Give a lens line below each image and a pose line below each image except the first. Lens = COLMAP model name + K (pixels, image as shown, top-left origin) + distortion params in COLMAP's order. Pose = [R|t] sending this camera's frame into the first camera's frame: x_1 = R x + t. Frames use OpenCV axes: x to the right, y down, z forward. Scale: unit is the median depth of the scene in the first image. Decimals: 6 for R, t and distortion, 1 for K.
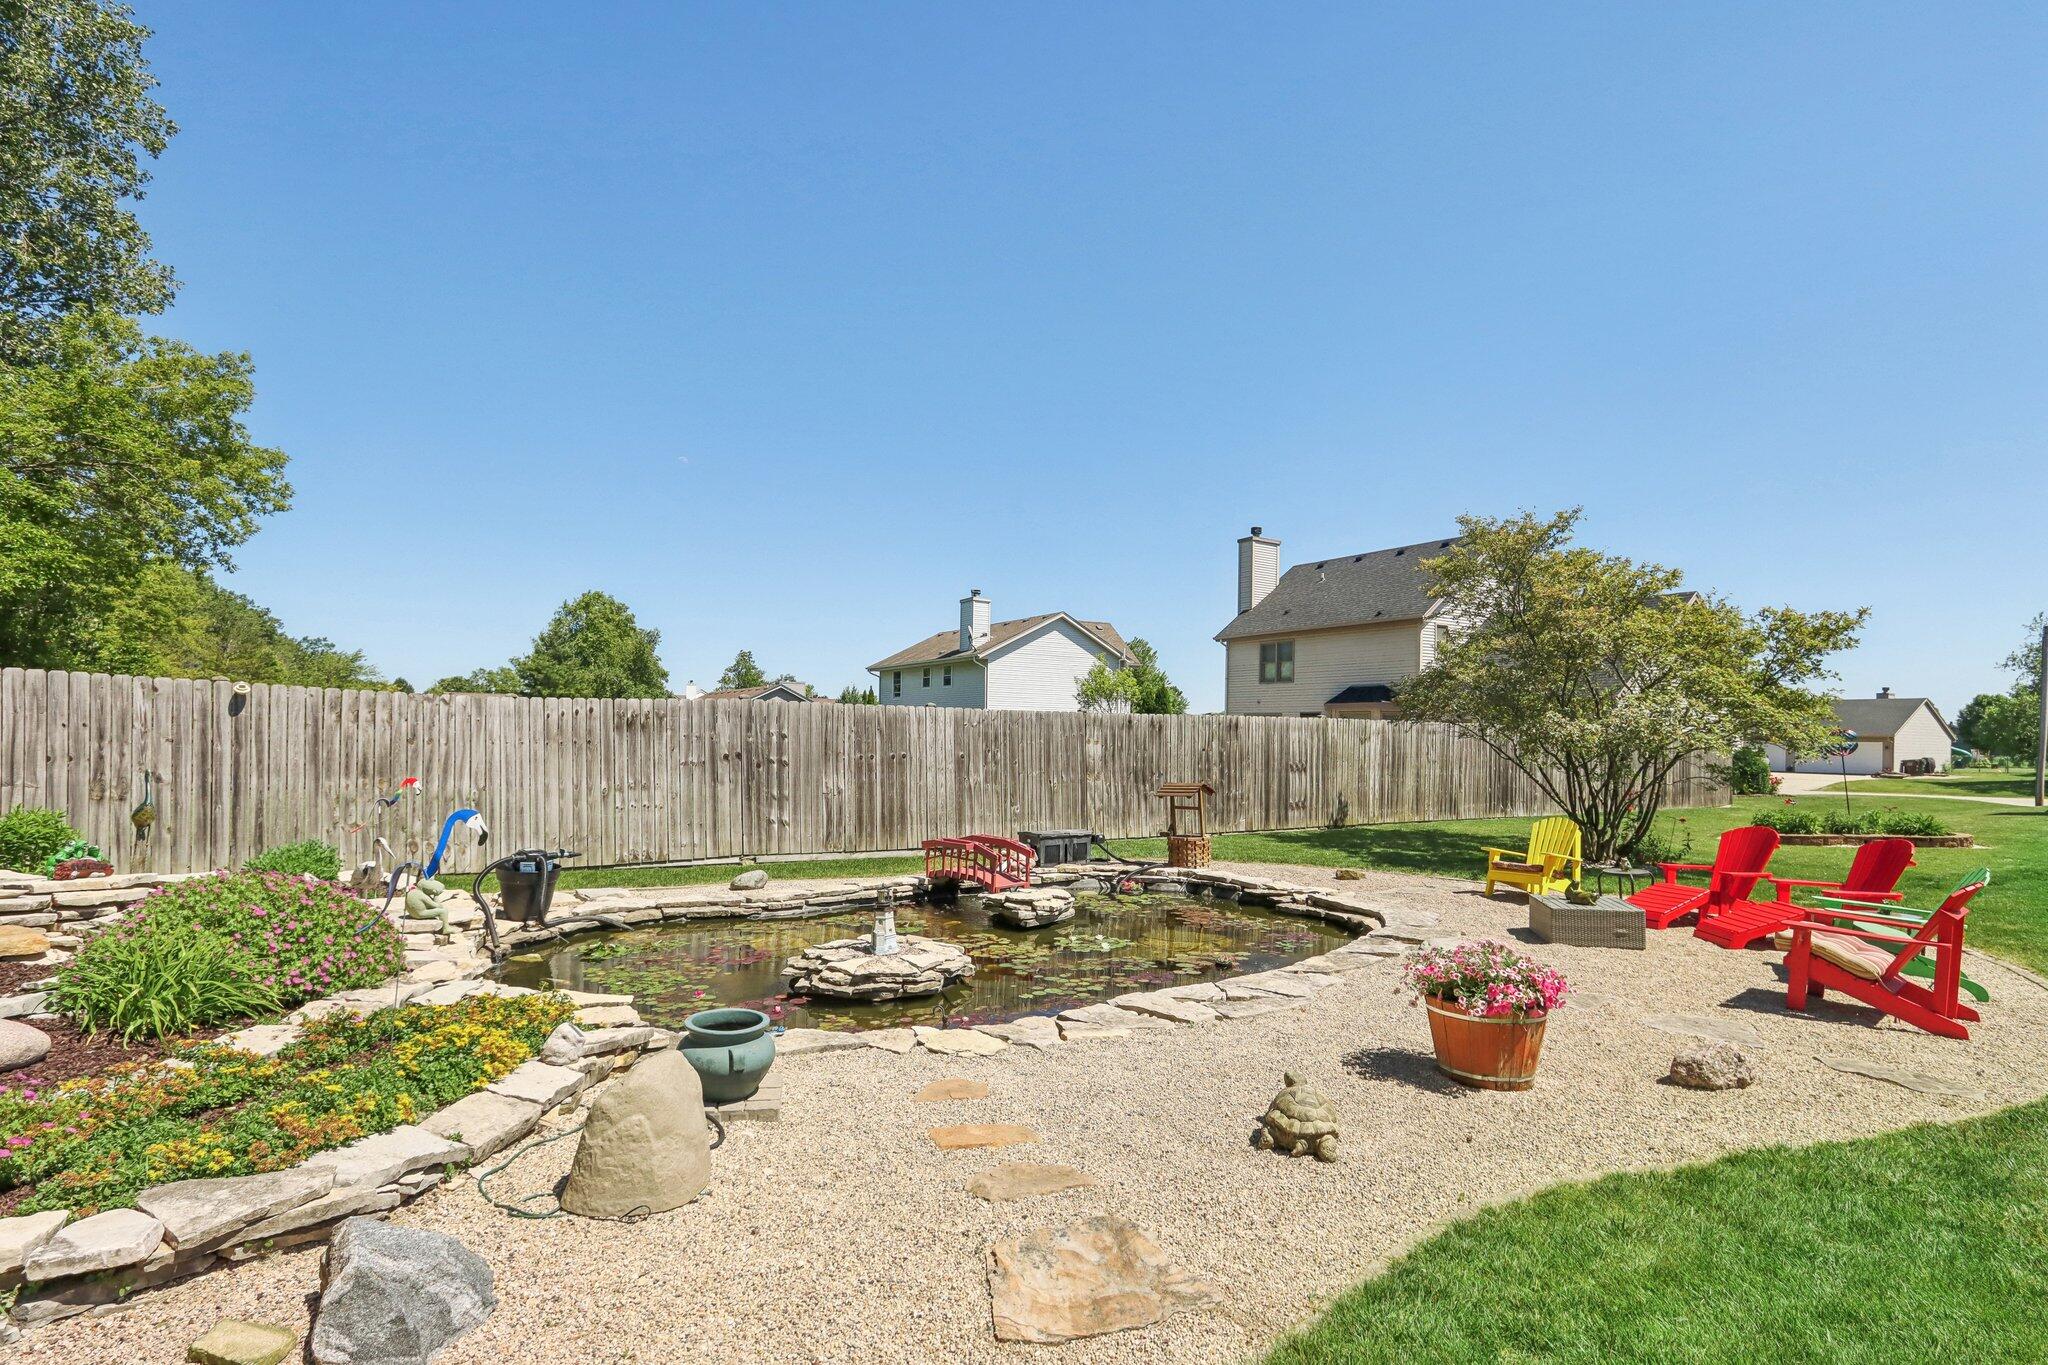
lens RADIAL K [[977.2, 0, 1028.3], [0, 977.2, 710.3], [0, 0, 1]] dist [-0.004786, -0.000138]
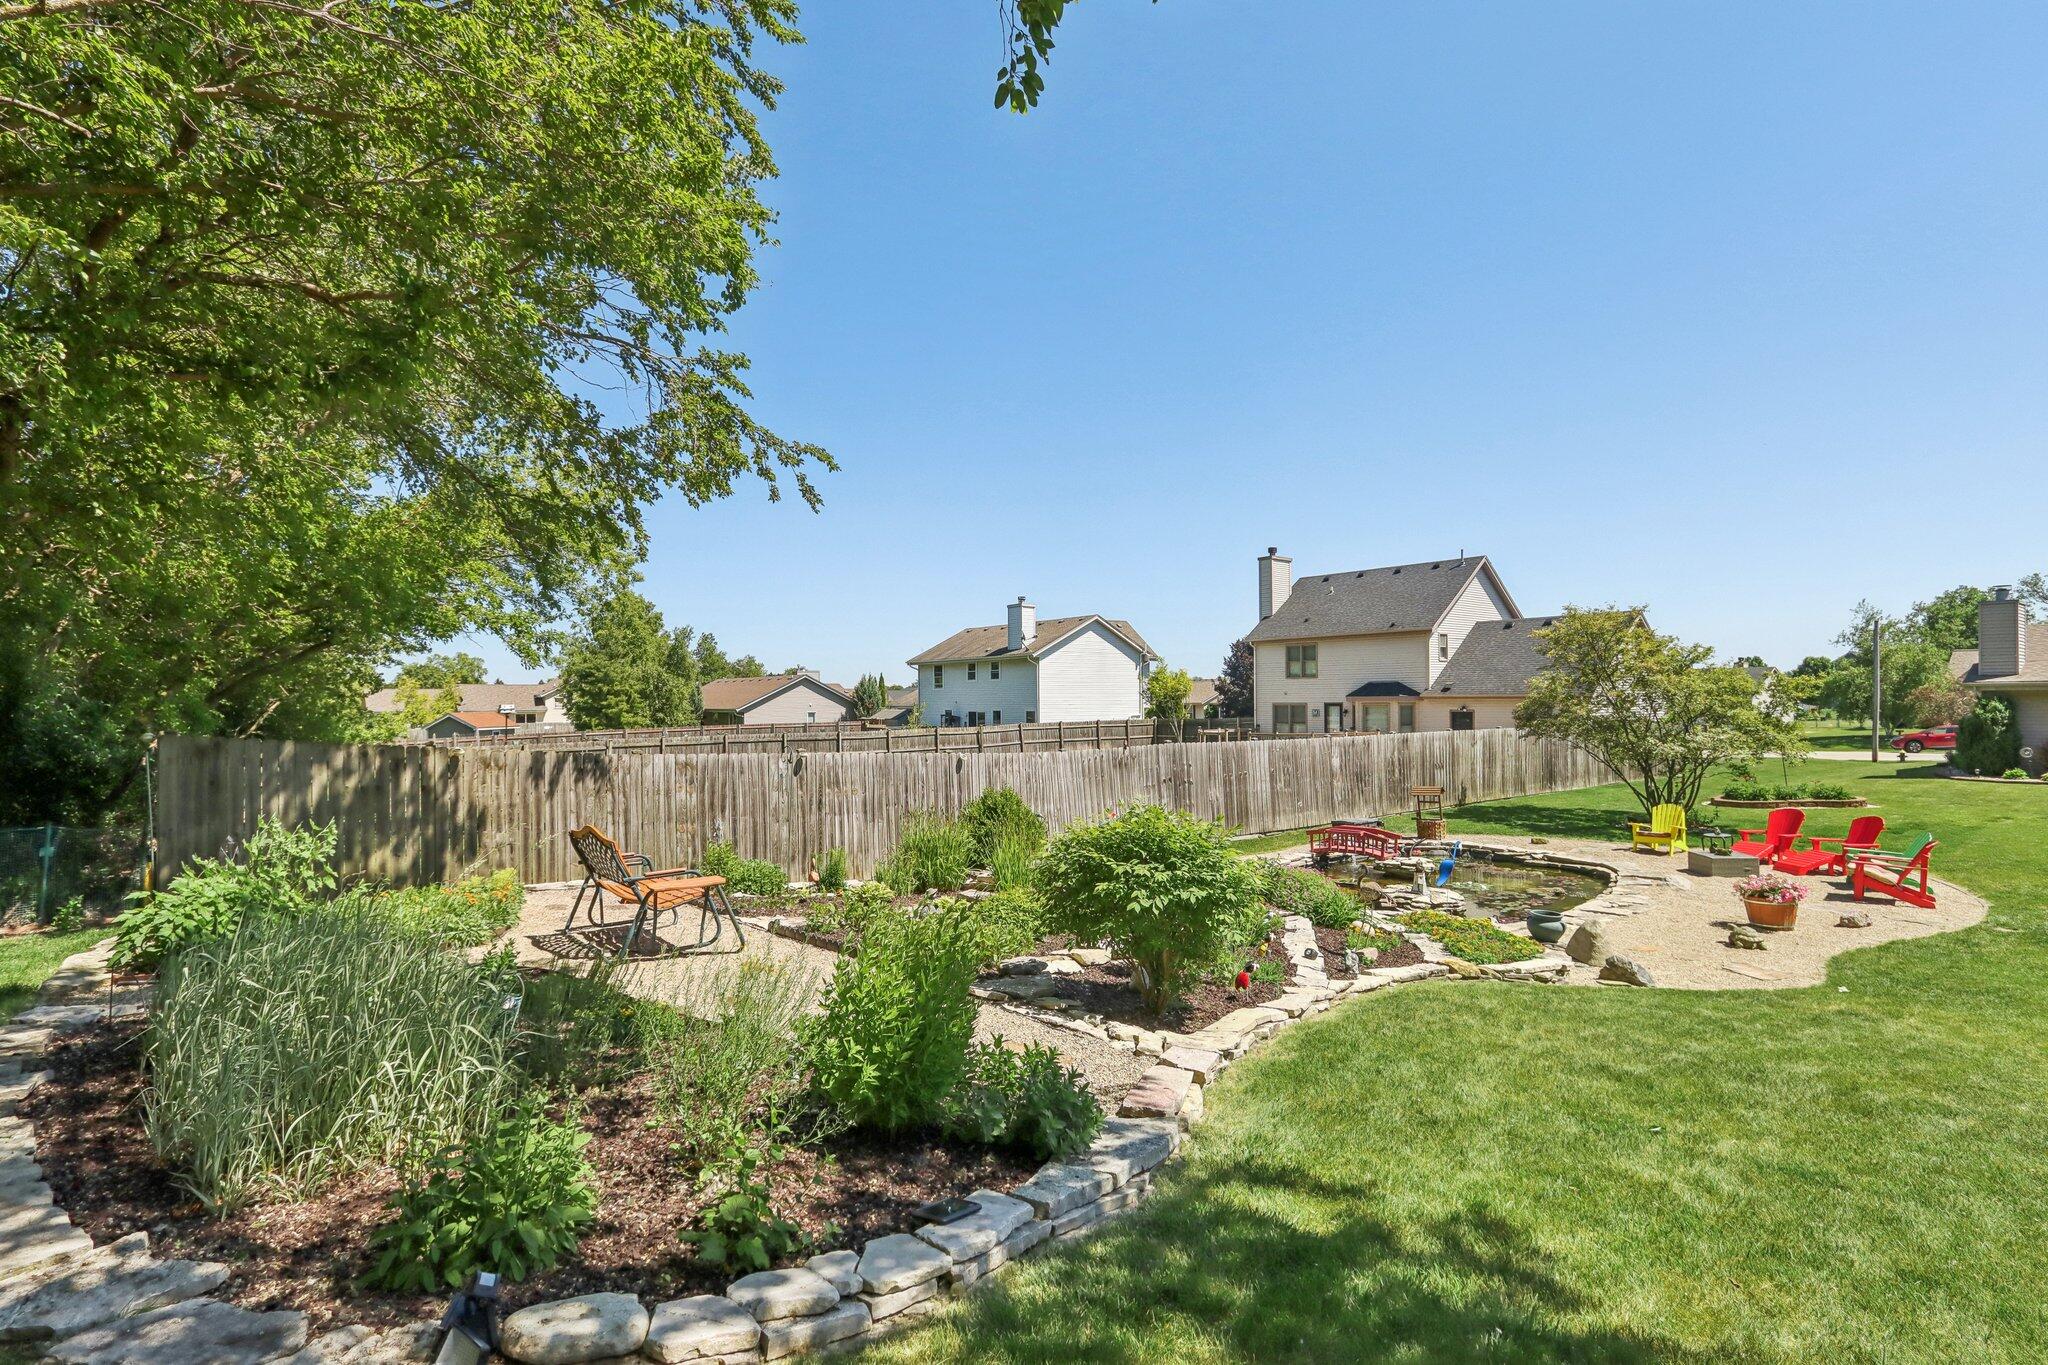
lens RADIAL K [[945.6, 0, 1024.0], [0, 945.6, 682.5], [0, 0, 1]] dist [-0.000154, -0.000045]
pose [[0.995667, -0.021196, 0.090542, -0.225718], [0.020660, 0.999763, 0.006848, -0.042746], [-0.090666, -0.004947, 0.995869, -0.170550]]
